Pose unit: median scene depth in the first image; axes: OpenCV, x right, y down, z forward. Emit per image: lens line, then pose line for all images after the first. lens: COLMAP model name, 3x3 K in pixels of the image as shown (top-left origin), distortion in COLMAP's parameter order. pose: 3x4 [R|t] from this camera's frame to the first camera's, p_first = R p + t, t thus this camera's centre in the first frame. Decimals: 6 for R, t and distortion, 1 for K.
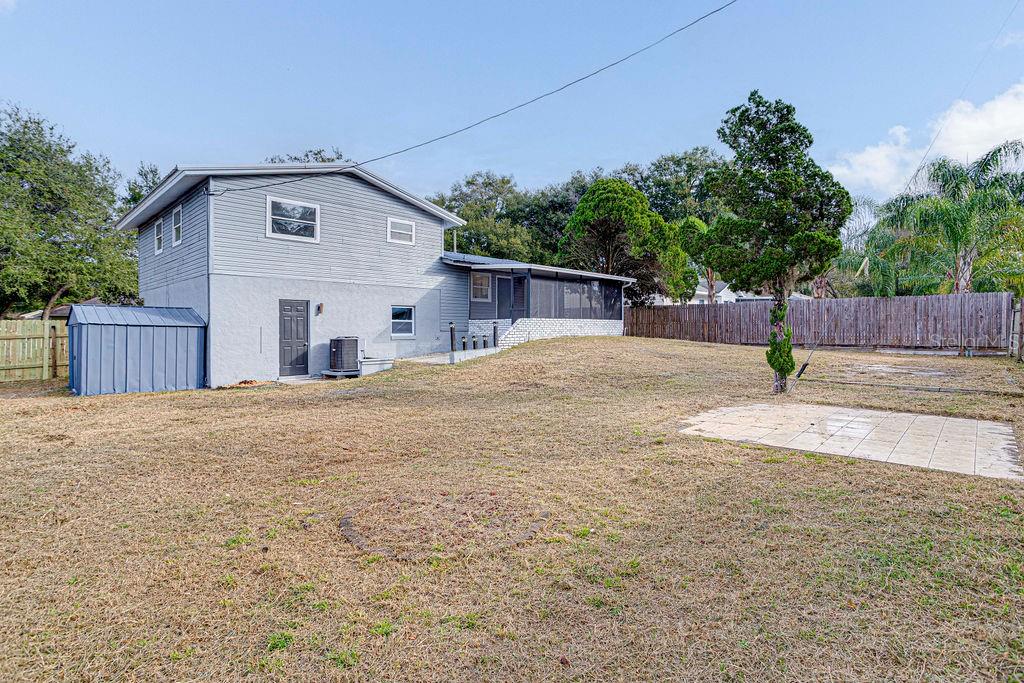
lens RADIAL K [[495.5, 0, 510.5], [0, 495.5, 333.7], [0, 0, 1]] dist [0.014167, 0.000383]
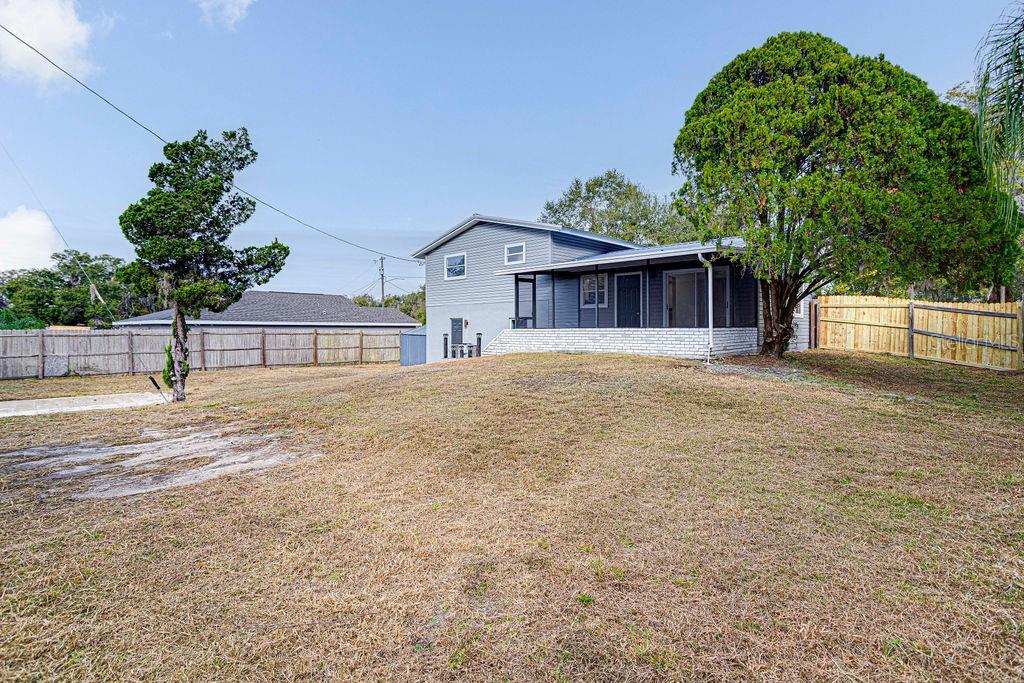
lens RADIAL K [[495.5, 0, 510.5], [0, 495.5, 333.7], [0, 0, 1]] dist [0.014167, 0.000383]
pose [[0.024098, 0.010119, -0.999658, 0.951705], [-0.007642, 0.999921, 0.009937, -0.031402], [0.999680, 0.007400, 0.024173, 0.976224]]
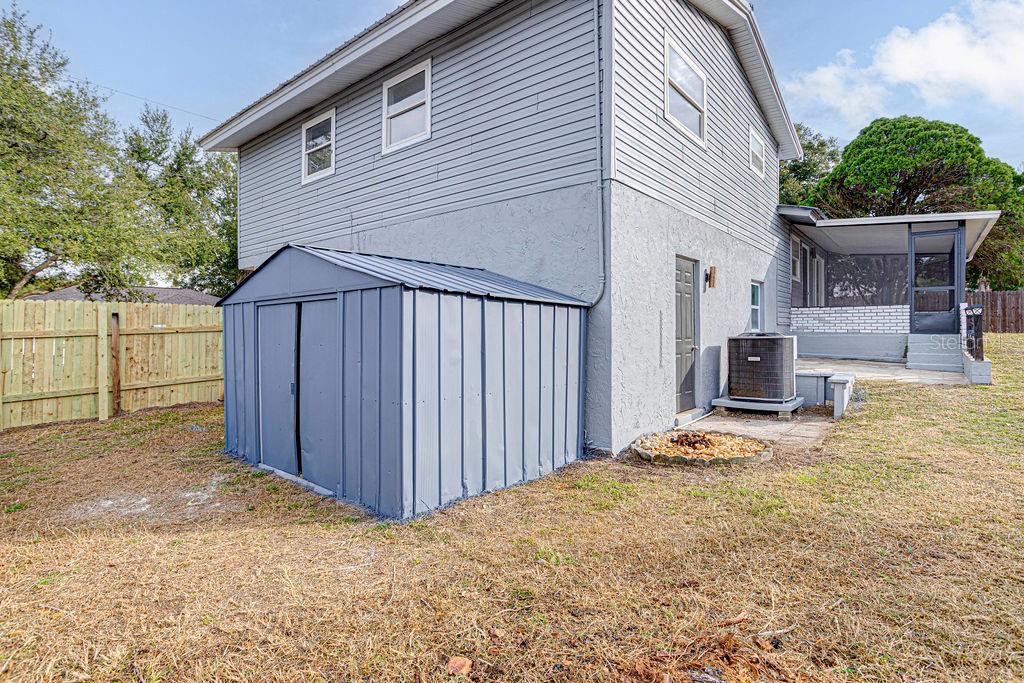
lens RADIAL K [[456.6, 0, 512.0], [0, 456.6, 341.5], [0, 0, 1]] dist [-0.001384, 0.000023]
pose [[0.992570, -0.002450, 0.121647, -0.573951], [-0.000011, 0.999795, 0.020226, 0.004585], [-0.121672, -0.020077, 0.992367, 0.496638]]
